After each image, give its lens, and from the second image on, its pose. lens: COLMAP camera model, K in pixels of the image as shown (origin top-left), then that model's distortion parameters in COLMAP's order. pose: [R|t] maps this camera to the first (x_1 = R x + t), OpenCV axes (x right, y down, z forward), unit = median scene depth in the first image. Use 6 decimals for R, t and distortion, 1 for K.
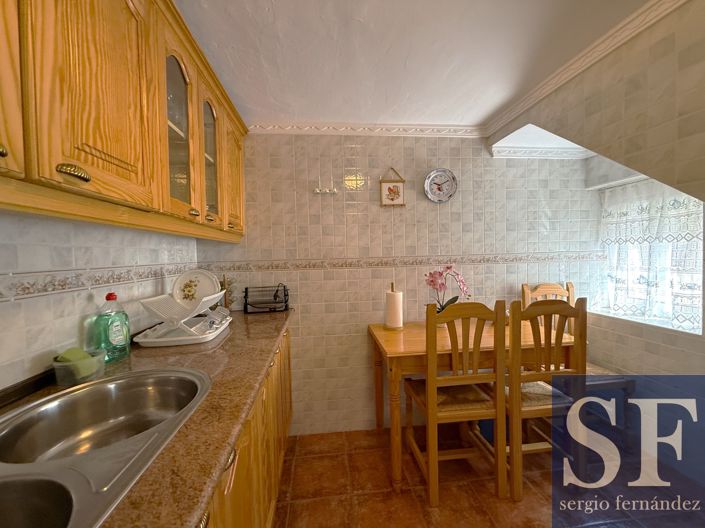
lens RADIAL K [[281.0, 0, 350.1], [0, 281.0, 260.0], [0, 0, 1]] dist [0.000537, 0.000125]
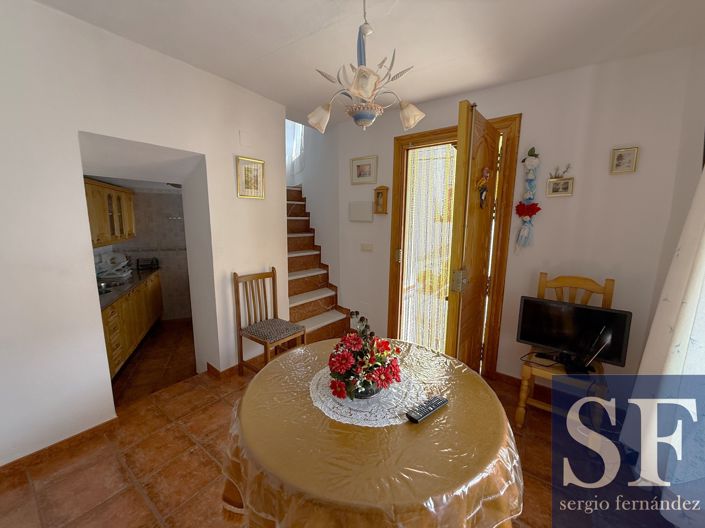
lens RADIAL K [[281.0, 0, 350.1], [0, 281.0, 260.0], [0, 0, 1]] dist [0.000537, 0.000125]
pose [[0.959584, -0.008515, 0.281294, 0.770667], [-0.025942, 0.992610, 0.118546, -0.249560], [-0.280225, -0.121052, 0.952271, -1.991863]]
